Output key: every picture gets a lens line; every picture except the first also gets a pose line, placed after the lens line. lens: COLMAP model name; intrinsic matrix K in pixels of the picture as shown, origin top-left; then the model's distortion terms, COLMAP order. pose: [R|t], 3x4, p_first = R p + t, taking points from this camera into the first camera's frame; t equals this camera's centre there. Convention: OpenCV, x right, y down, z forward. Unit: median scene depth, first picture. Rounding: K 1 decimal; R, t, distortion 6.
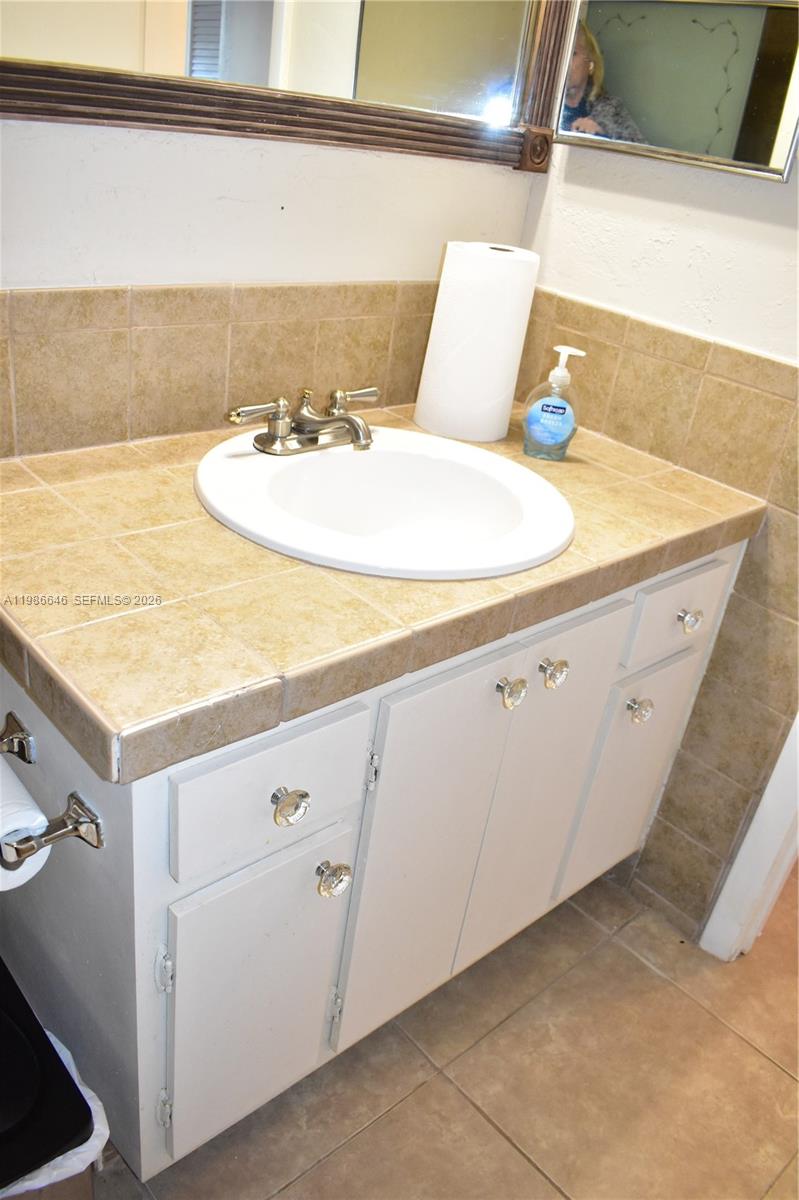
lens RADIAL K [[934.5, 0, 399.5], [0, 934.5, 600.0], [0, 0, 1]] dist [-0.088420, 0.004728]
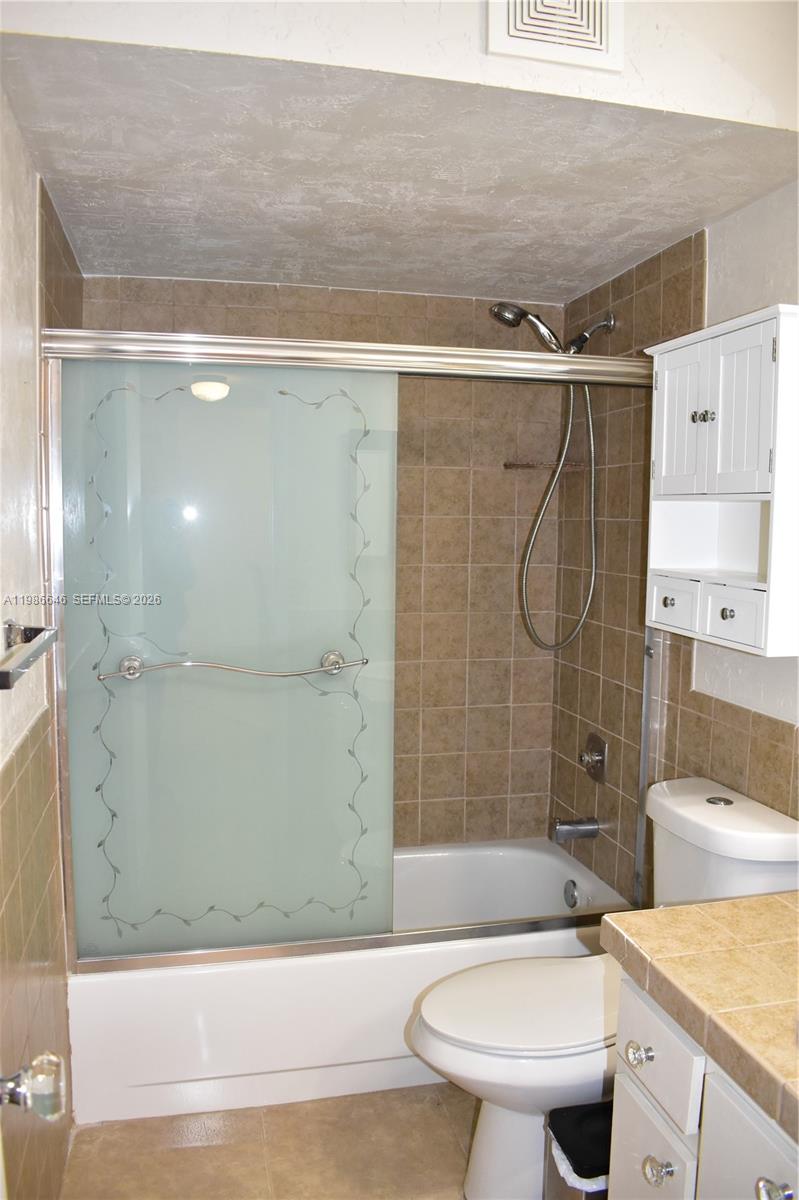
lens RADIAL K [[934.5, 0, 399.5], [0, 934.5, 600.0], [0, 0, 1]] dist [-0.088420, 0.004728]
pose [[-0.480227, -0.060303, -0.875069, 1.445977], [-0.477770, 0.854638, 0.203299, -0.541357], [0.735607, 0.515711, -0.439231, 0.995793]]
